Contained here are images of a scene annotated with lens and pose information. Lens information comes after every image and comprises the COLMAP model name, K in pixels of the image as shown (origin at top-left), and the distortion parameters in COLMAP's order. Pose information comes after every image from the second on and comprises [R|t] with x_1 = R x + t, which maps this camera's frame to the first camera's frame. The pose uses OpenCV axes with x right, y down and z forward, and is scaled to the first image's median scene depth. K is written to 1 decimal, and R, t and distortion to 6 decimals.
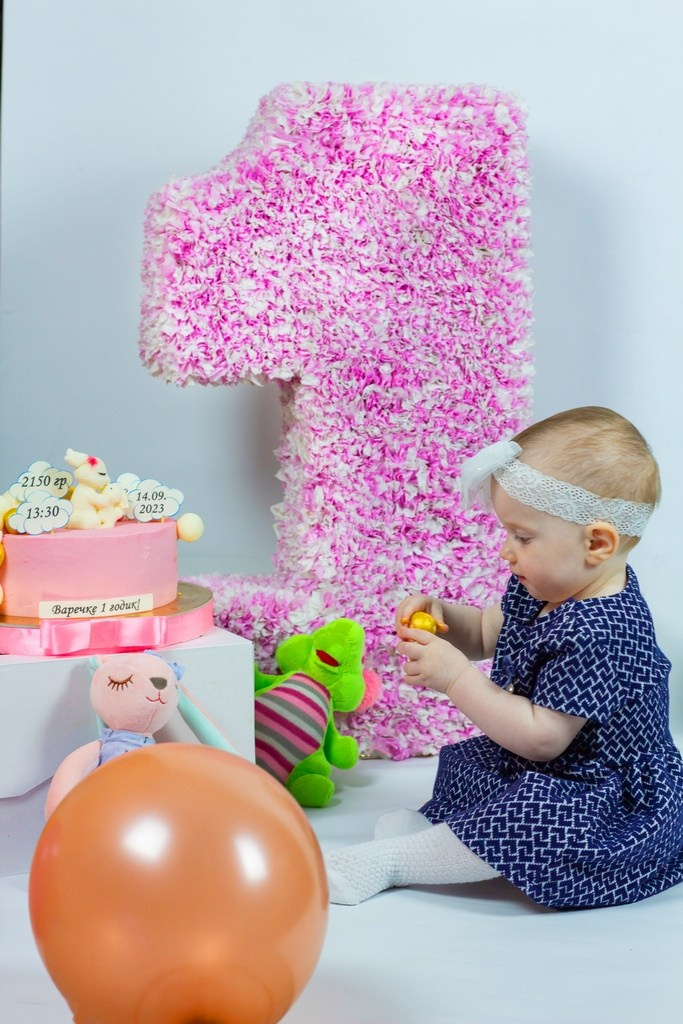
lens RADIAL K [[2608.3, 0, 358.1], [0, 2608.3, 552.7], [0, 0, 1]] dist [-0.069805, 0.000000]
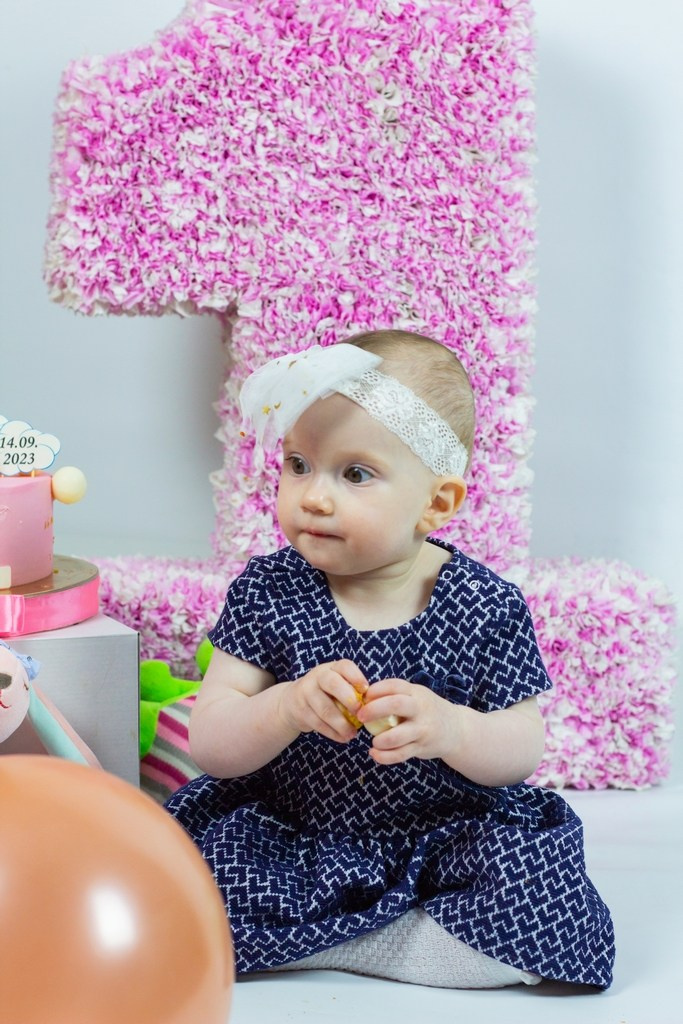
lens RADIAL K [[2497.3, 0, 314.4], [0, 2497.3, 515.1], [0, 0, 1]] dist [-0.059377, 0.000000]
pose [[0.997541, 0.022049, -0.066521, 0.052977], [-0.024167, 0.999221, -0.031210, 0.019183], [0.065781, 0.032741, 0.997297, 0.244582]]
